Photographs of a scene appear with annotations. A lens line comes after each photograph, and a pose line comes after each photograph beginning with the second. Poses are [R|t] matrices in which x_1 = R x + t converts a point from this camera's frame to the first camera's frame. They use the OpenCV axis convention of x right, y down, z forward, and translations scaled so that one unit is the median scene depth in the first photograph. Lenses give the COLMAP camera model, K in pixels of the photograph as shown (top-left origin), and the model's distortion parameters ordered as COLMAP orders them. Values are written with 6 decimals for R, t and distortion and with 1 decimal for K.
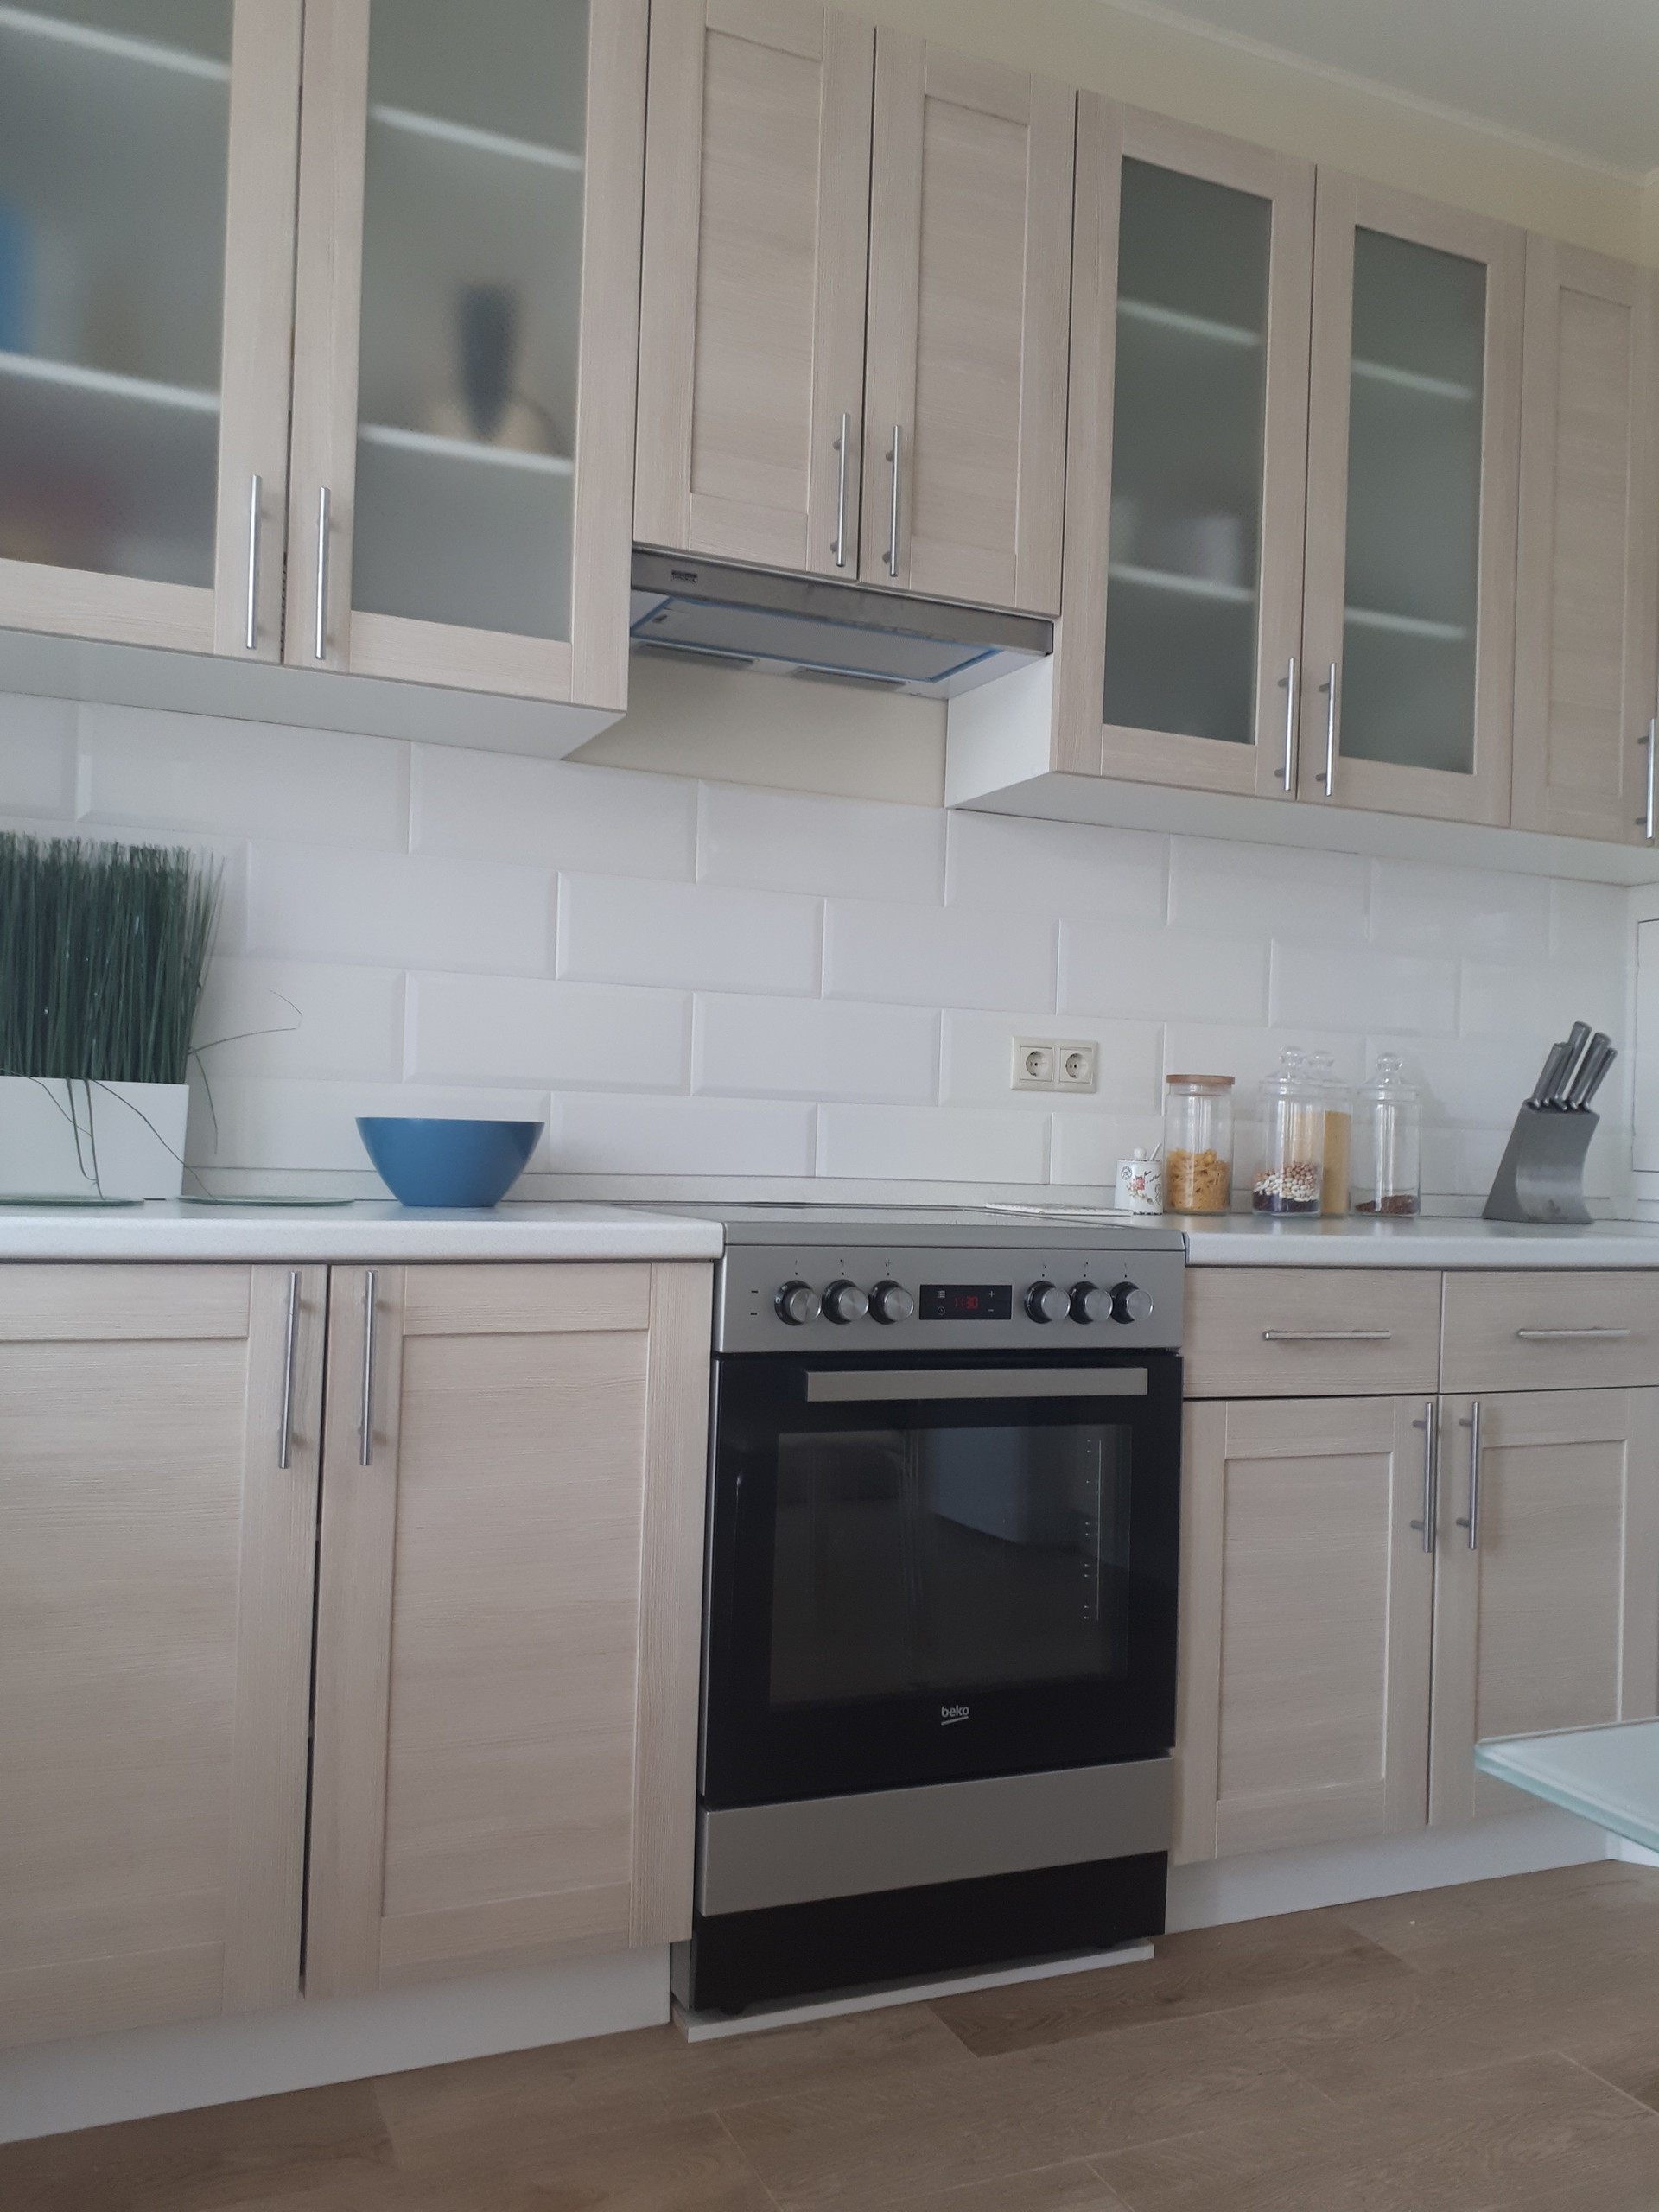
lens RADIAL K [[1787.7, 0, 830.7], [0, 1787.7, 1104.0], [0, 0, 1]] dist [0.035049, -0.033156]
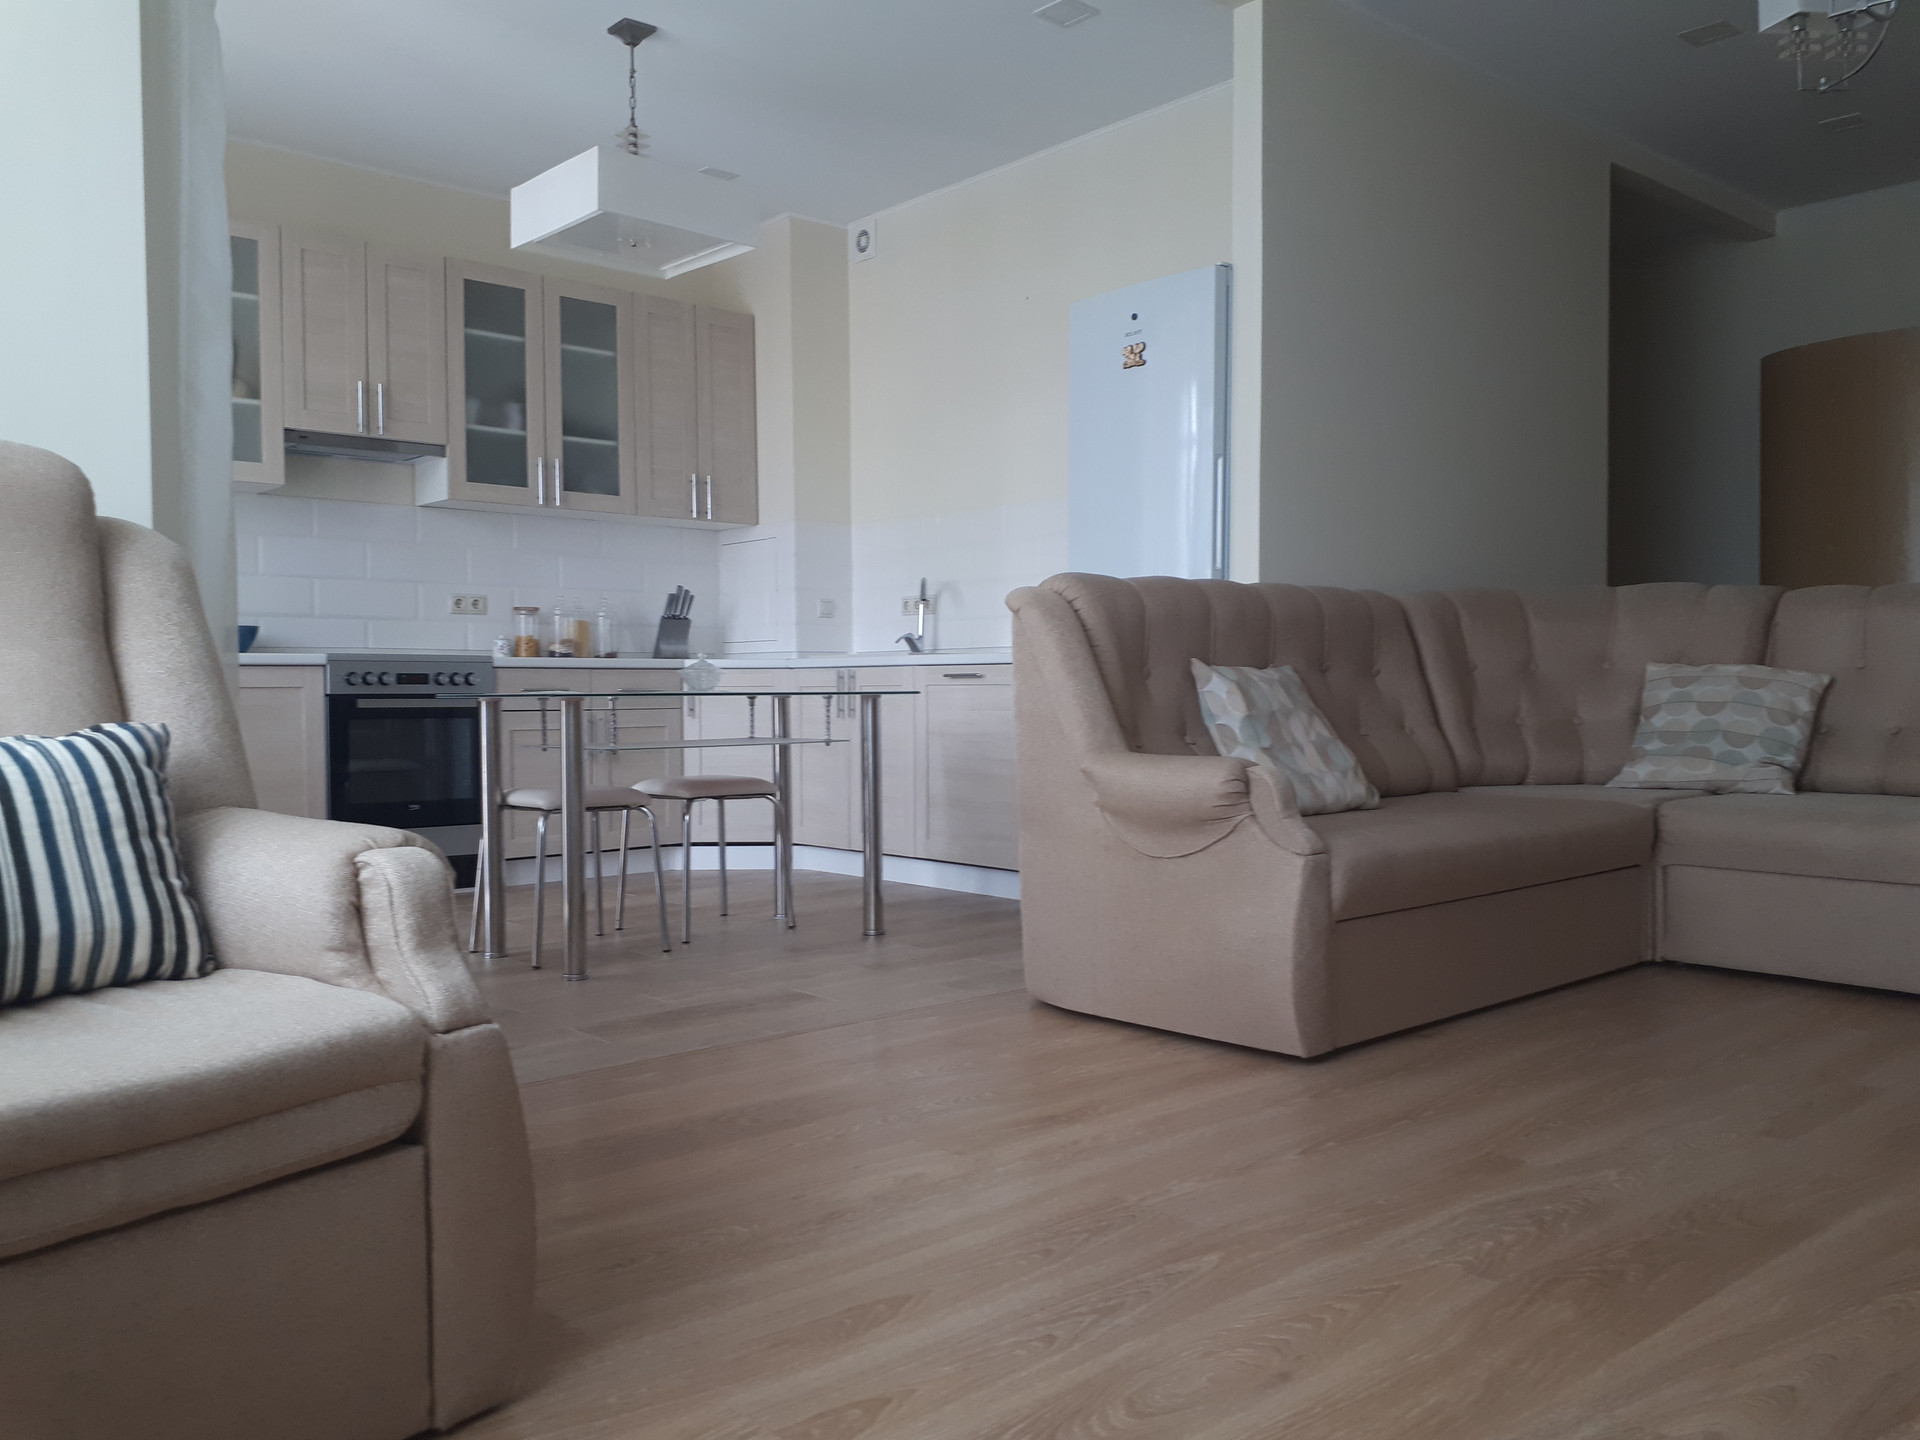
lens RADIAL K [[1551.7, 0, 943.1], [0, 1551.7, 728.6], [0, 0, 1]] dist [0.035049, -0.033156]
pose [[0.957037, -0.039849, 0.287216, 0.143502], [0.025679, 0.998268, 0.052938, 0.062510], [-0.288827, -0.043288, 0.956402, -1.513380]]
